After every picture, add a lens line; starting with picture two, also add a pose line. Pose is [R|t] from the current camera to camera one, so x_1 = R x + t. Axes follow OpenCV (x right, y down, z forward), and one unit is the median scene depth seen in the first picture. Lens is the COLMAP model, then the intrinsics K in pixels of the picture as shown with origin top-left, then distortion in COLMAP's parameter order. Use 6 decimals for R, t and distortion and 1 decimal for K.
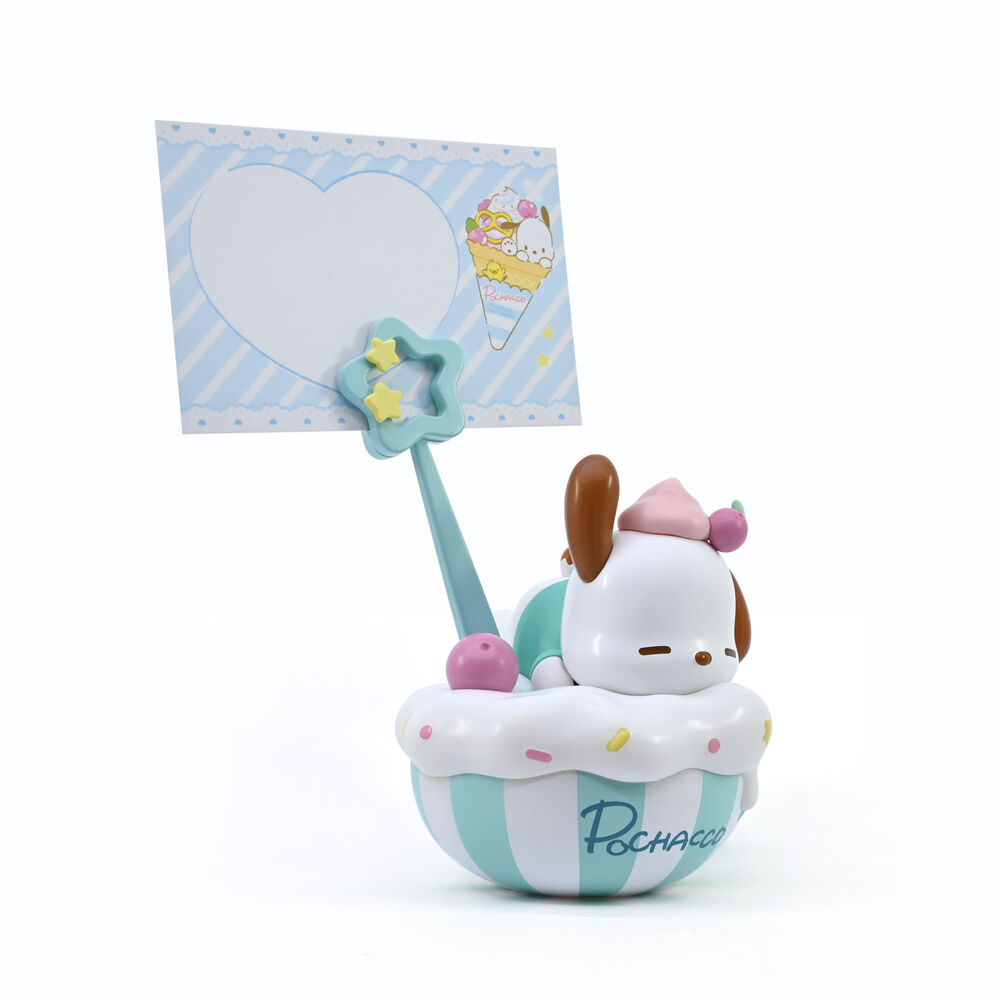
lens RADIAL K [[1939.6, 0, 546.7], [0, 1939.6, 523.4], [0, 0, 1]] dist [0.201488, 0.000000]
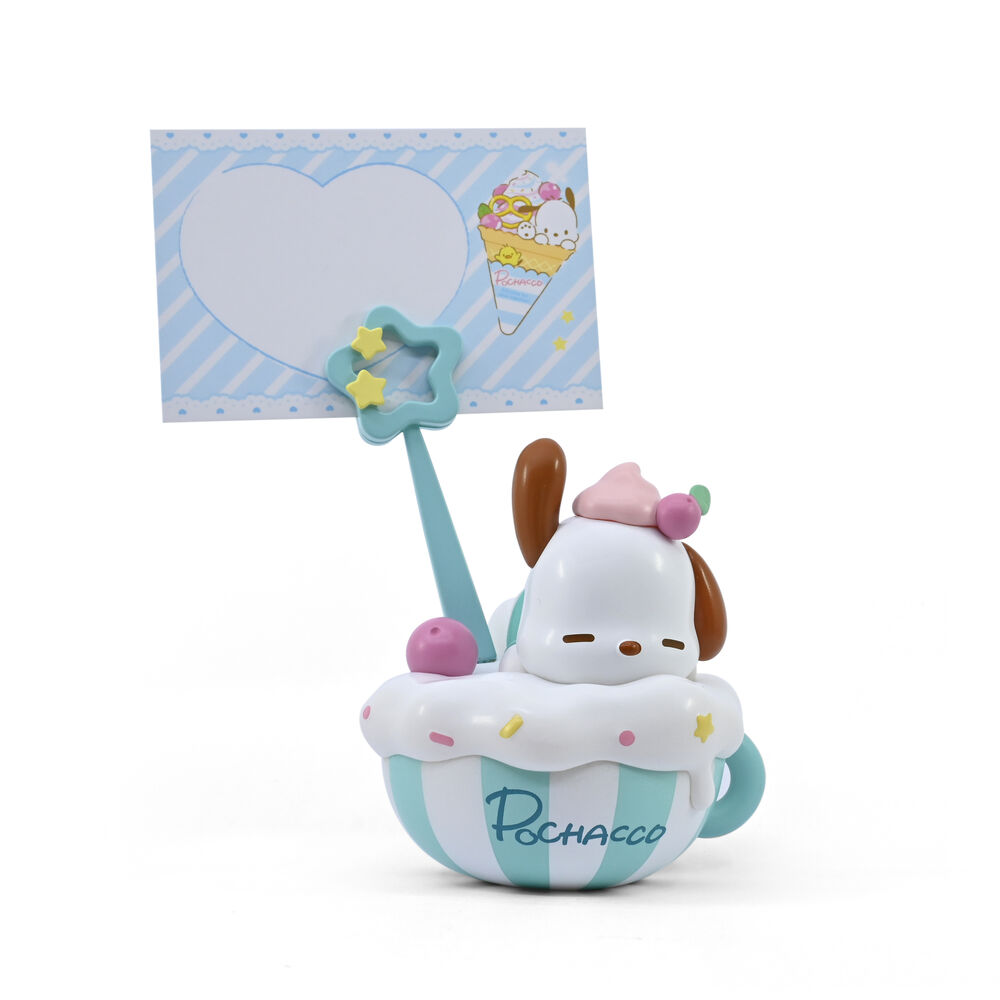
lens RADIAL K [[1939.6, 0, 567.7], [0, 1939.6, 530.9], [0, 0, 1]] dist [0.201488, 0.000000]
pose [[0.918797, 0.009199, -0.394624, 0.422175], [-0.006311, 0.999943, 0.008616, 0.002858], [0.394681, -0.005426, 0.918802, 0.099278]]
